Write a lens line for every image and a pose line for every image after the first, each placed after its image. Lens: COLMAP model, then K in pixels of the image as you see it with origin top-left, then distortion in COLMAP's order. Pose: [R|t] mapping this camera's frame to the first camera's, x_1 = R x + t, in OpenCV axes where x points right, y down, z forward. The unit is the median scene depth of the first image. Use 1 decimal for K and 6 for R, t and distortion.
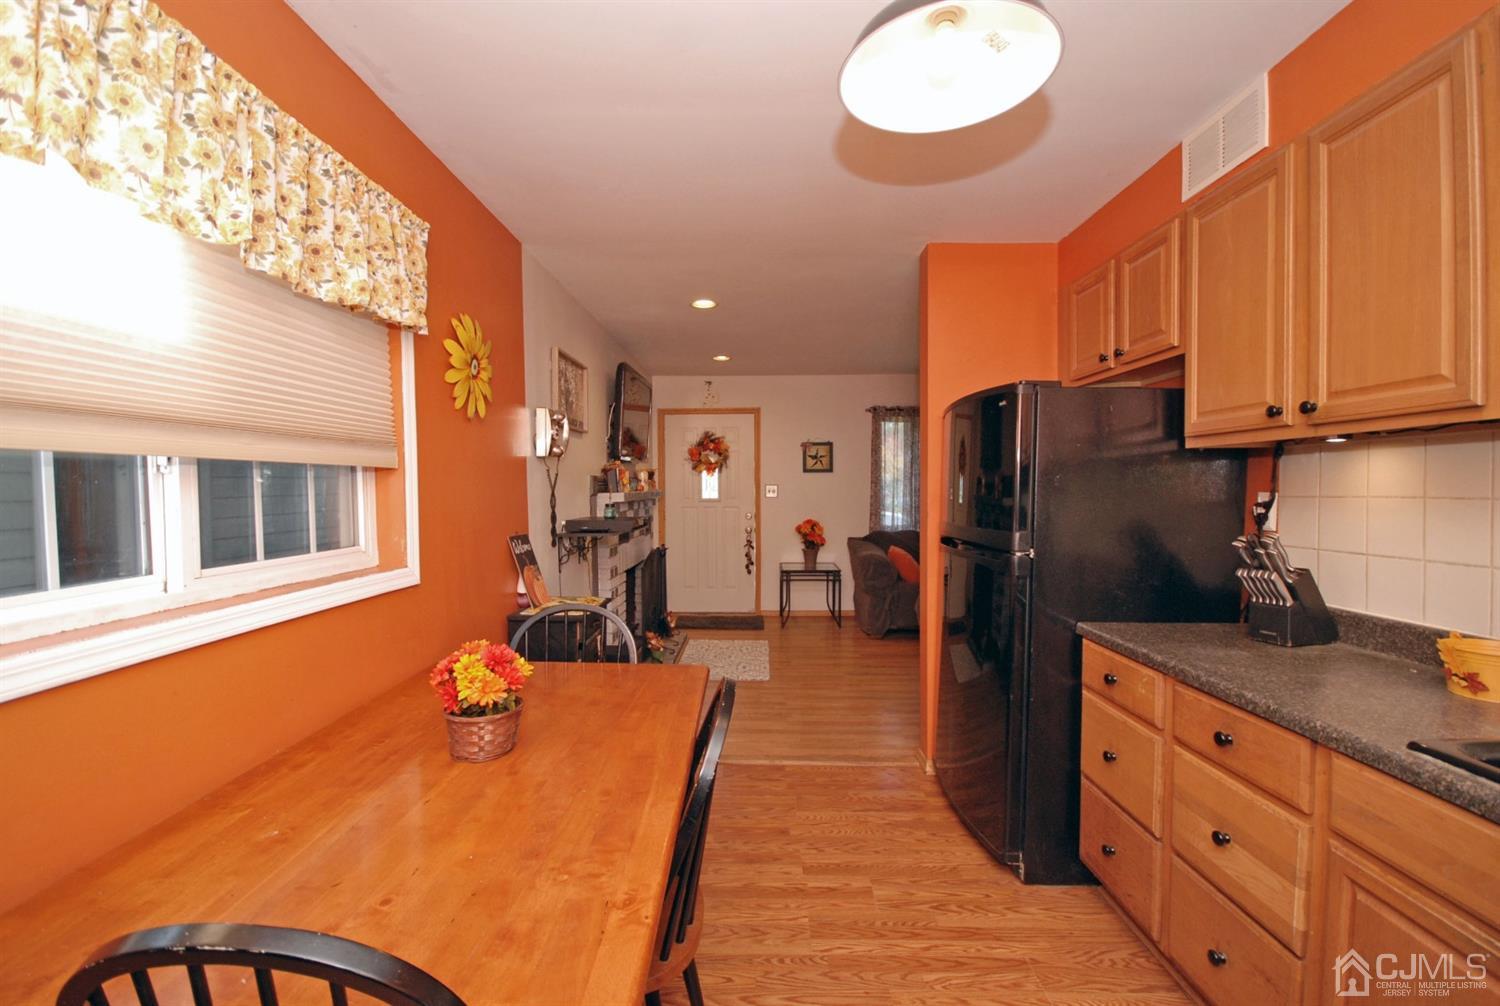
lens RADIAL K [[688.6, 0, 748.5], [0, 688.6, 508.8], [0, 0, 1]] dist [-0.000350, -0.002358]
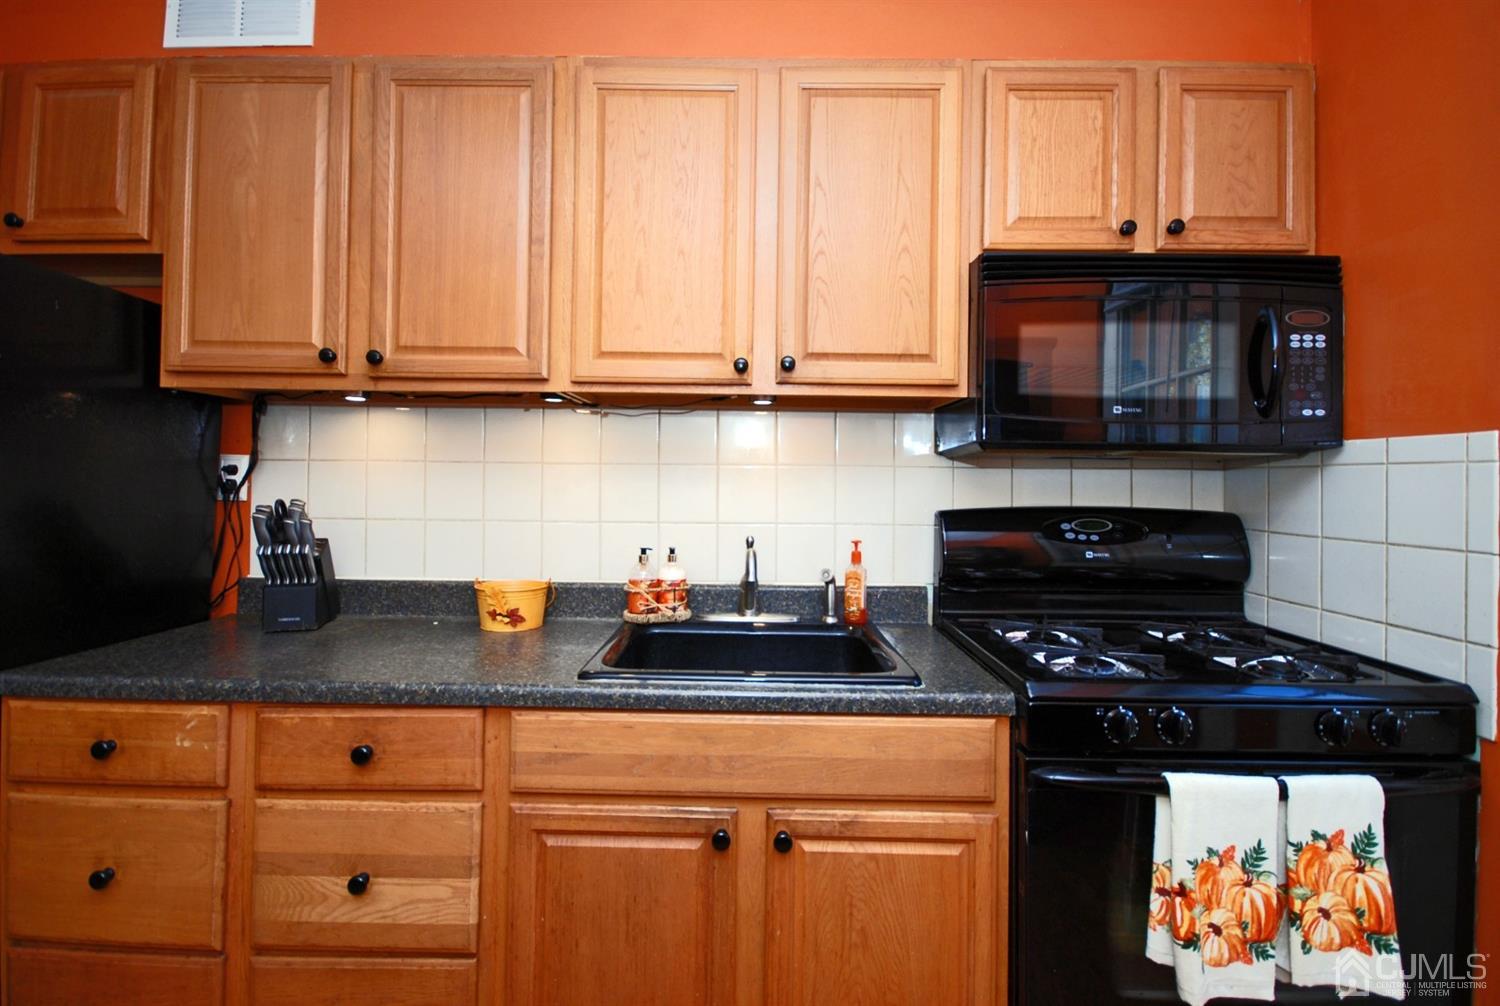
lens RADIAL K [[688.6, 0, 754.8], [0, 688.6, 469.5], [0, 0, 1]] dist [-0.000350, -0.002358]
pose [[-0.005897, 0.019223, 0.999798, -0.085326], [0.013311, 0.999728, -0.019143, 0.021309], [-0.999894, 0.013195, -0.006152, 0.418498]]
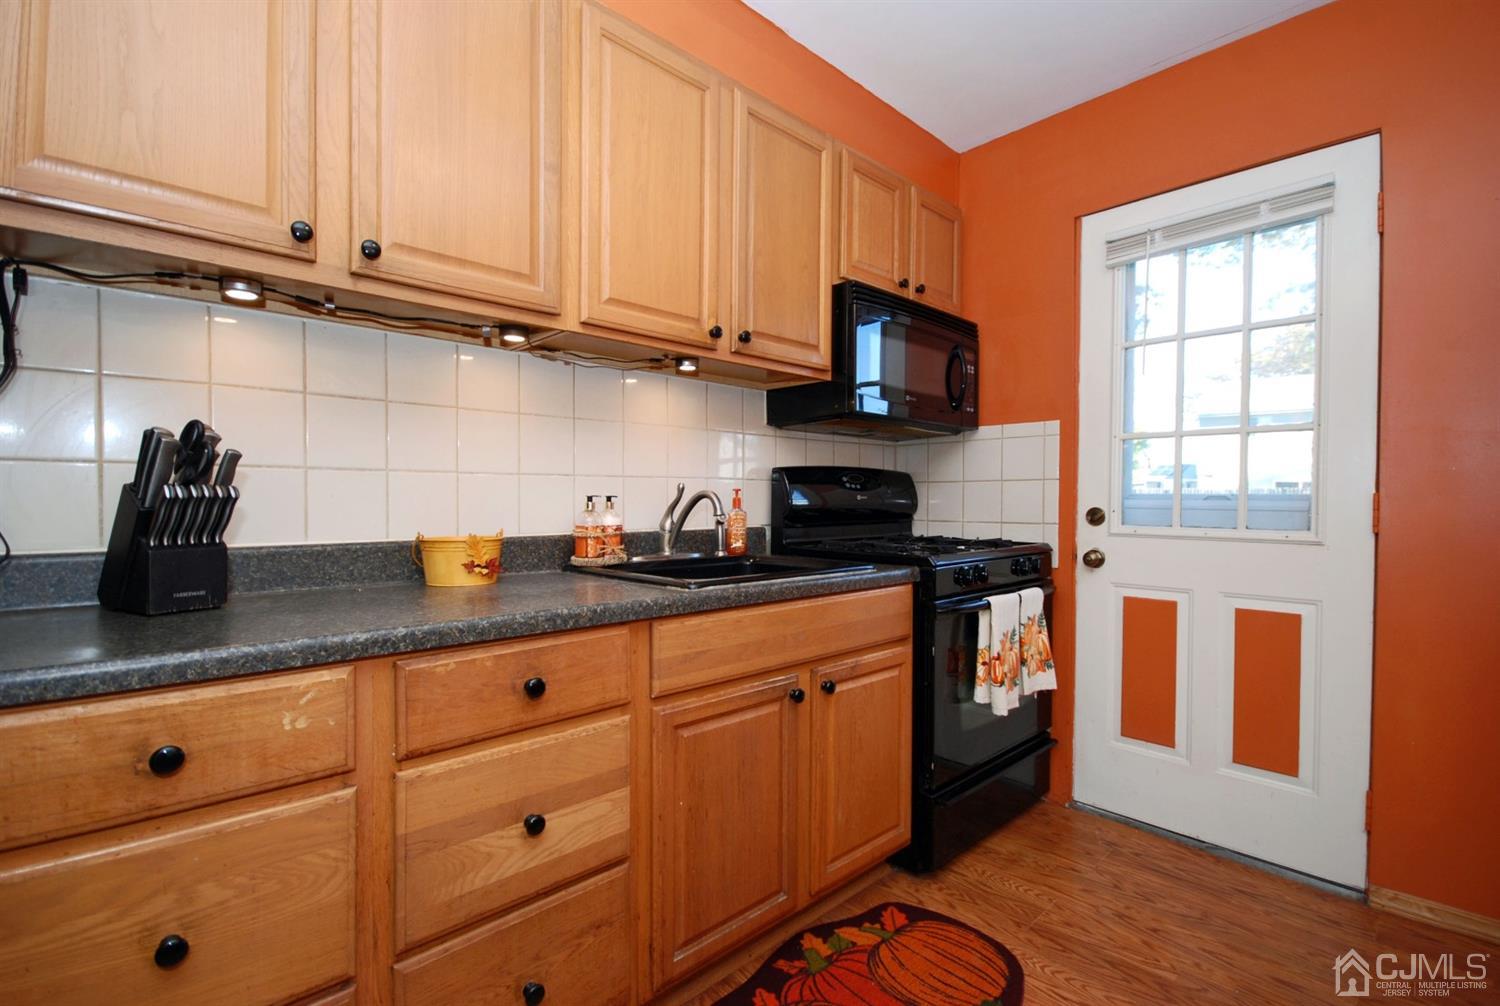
lens RADIAL K [[680.9, 0, 738.7], [0, 680.9, 508.4], [0, 0, 1]] dist [-0.002275, -0.001358]
pose [[-0.691971, -0.004976, 0.721908, 0.009862], [0.019776, 0.999470, 0.025845, 0.098348], [-0.721654, 0.032160, -0.691506, 1.024392]]
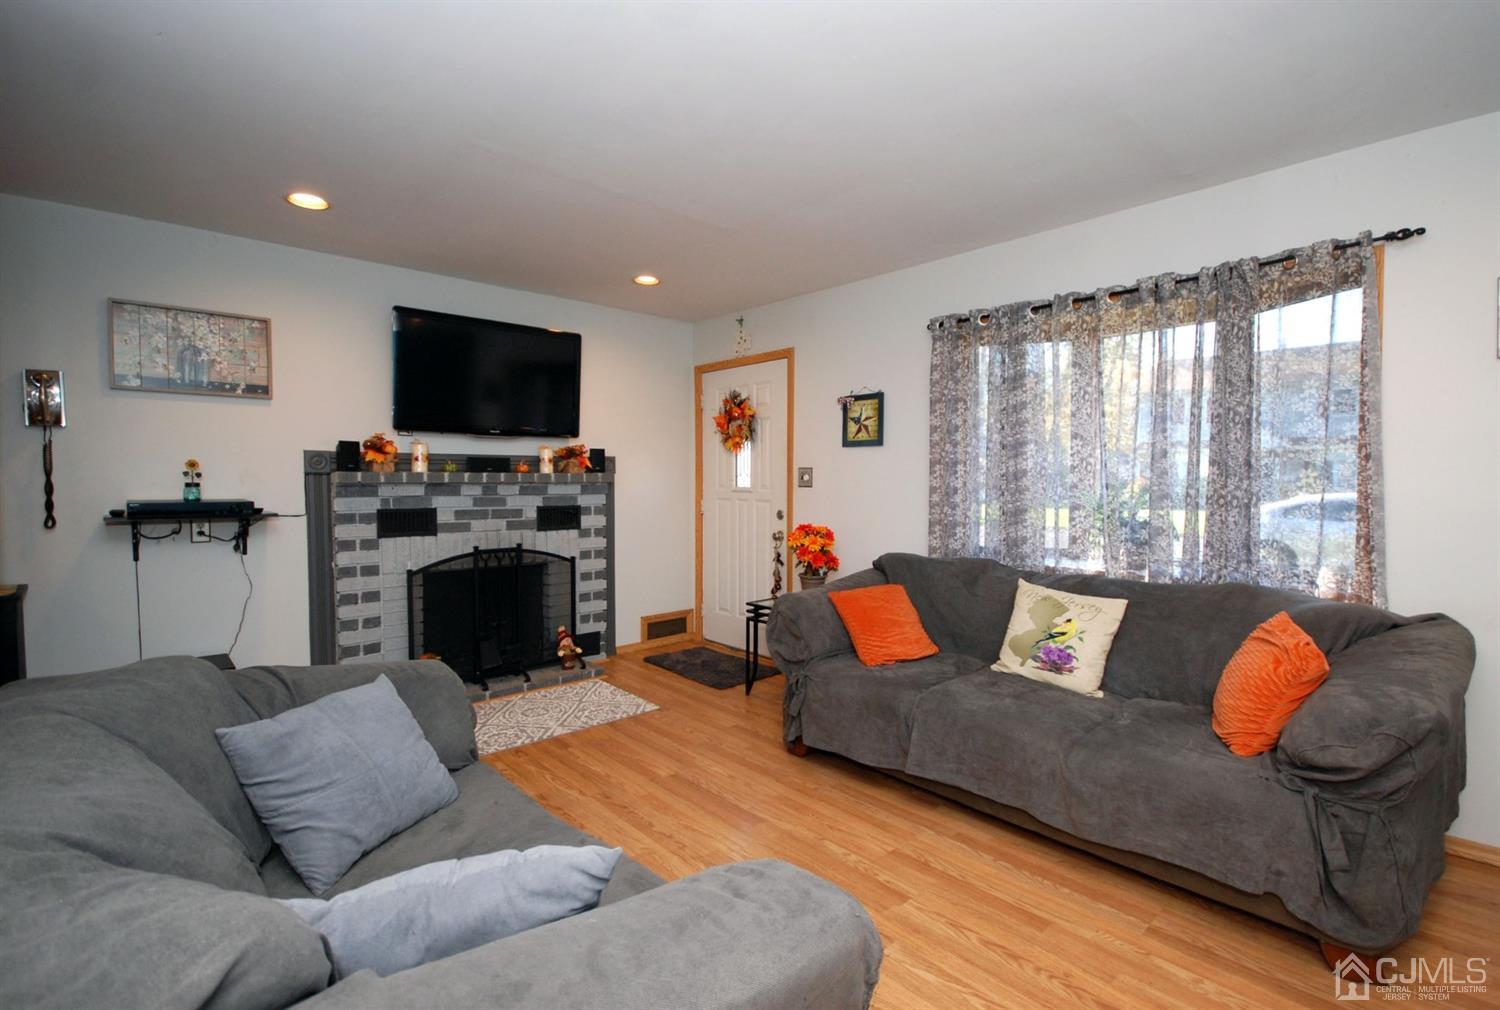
lens RADIAL K [[688.6, 0, 757.0], [0, 688.6, 506.7], [0, 0, 1]] dist [-0.000350, -0.002358]
pose [[0.690658, 0.038832, -0.722139, 1.557732], [-0.034108, 0.999195, 0.021109, -0.034826], [0.722377, 0.010052, 0.691426, 1.766590]]
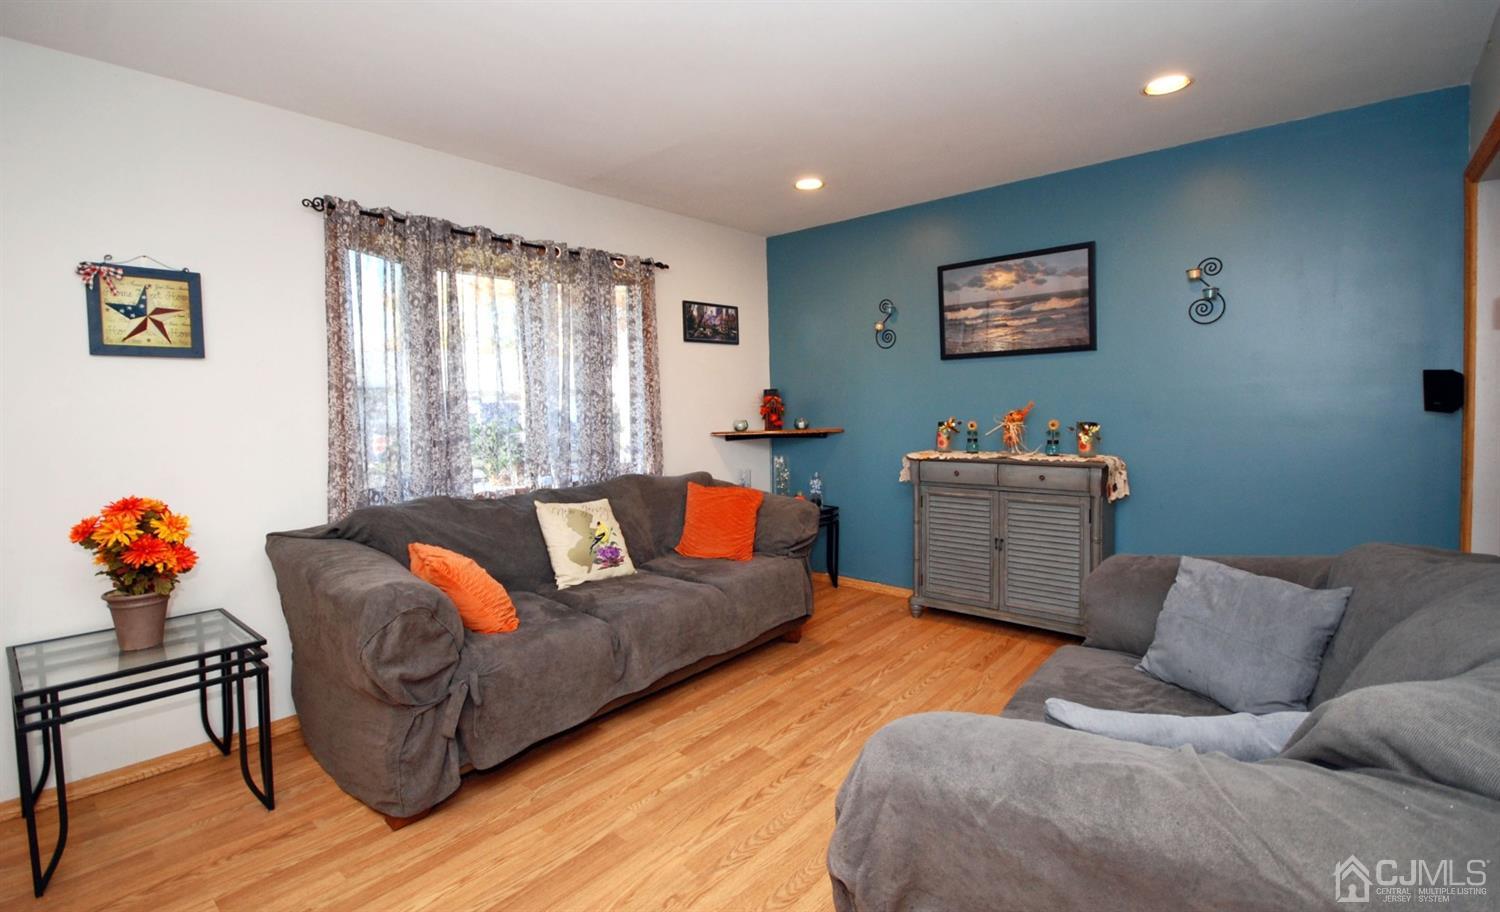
lens RADIAL K [[672.3, 0, 746.8], [0, 672.3, 437.1], [0, 0, 1]] dist [-0.010018, -0.001768]
pose [[0.641789, -0.041575, 0.765753, 0.119568], [0.044091, 0.998878, 0.017279, -0.016923], [-0.765613, 0.022673, 0.642902, 1.866363]]
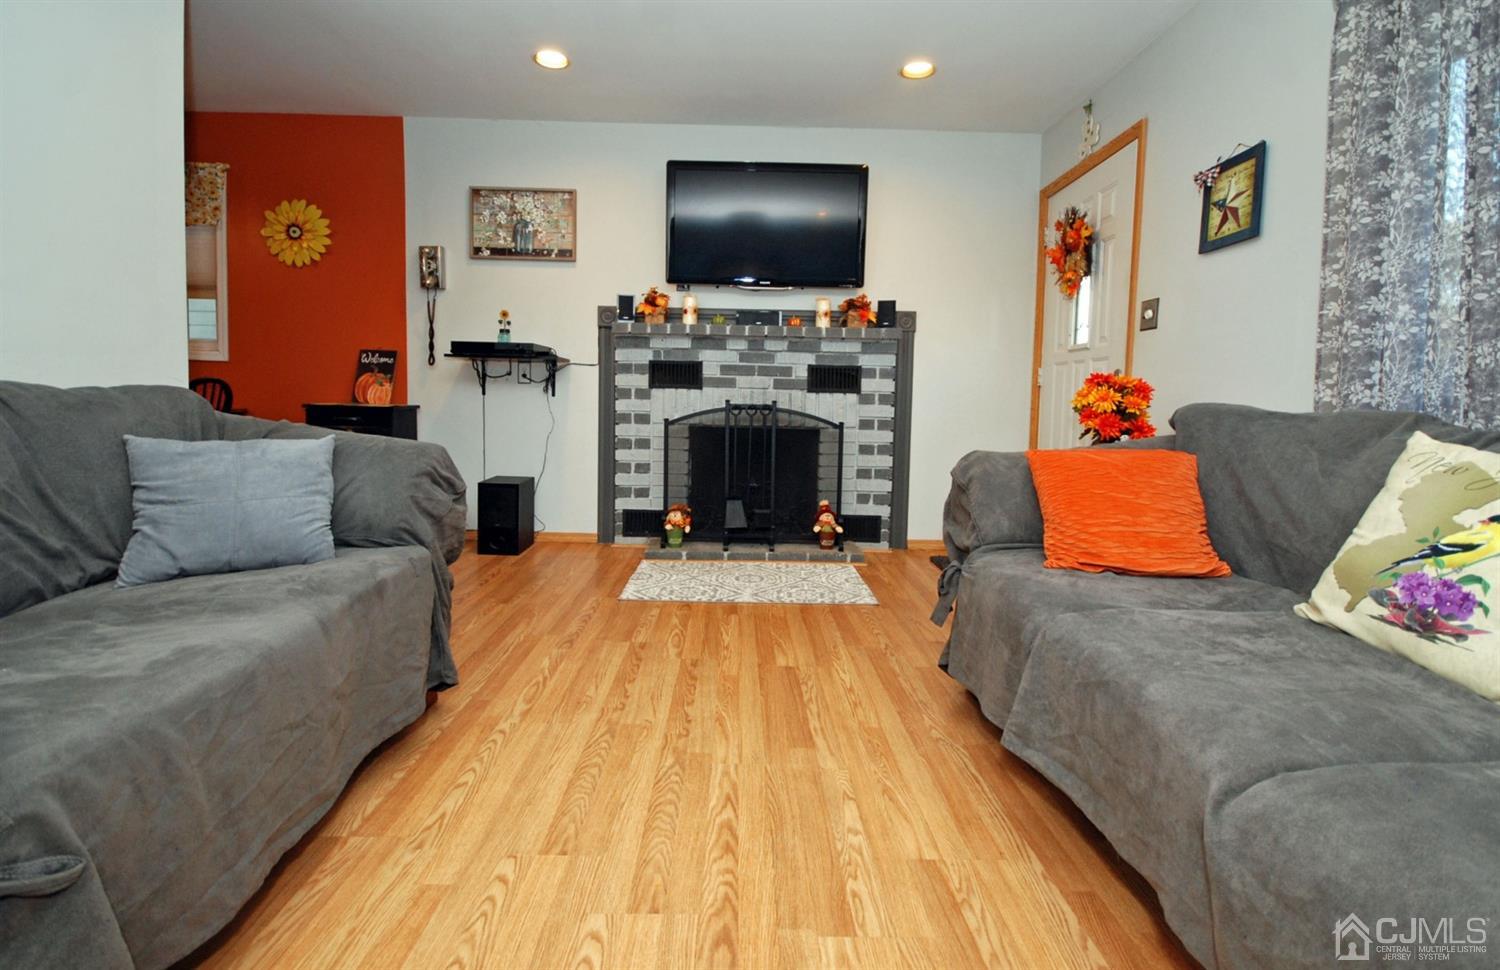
lens RADIAL K [[709.4, 0, 748.2], [0, 709.4, 448.7], [0, 0, 1]] dist [-0.003201, -0.002204]
pose [[0.034409, 0.075287, -0.996568, 1.537701], [-0.056943, 0.995686, 0.073254, 0.126767], [0.997784, 0.054227, 0.038548, 2.500241]]
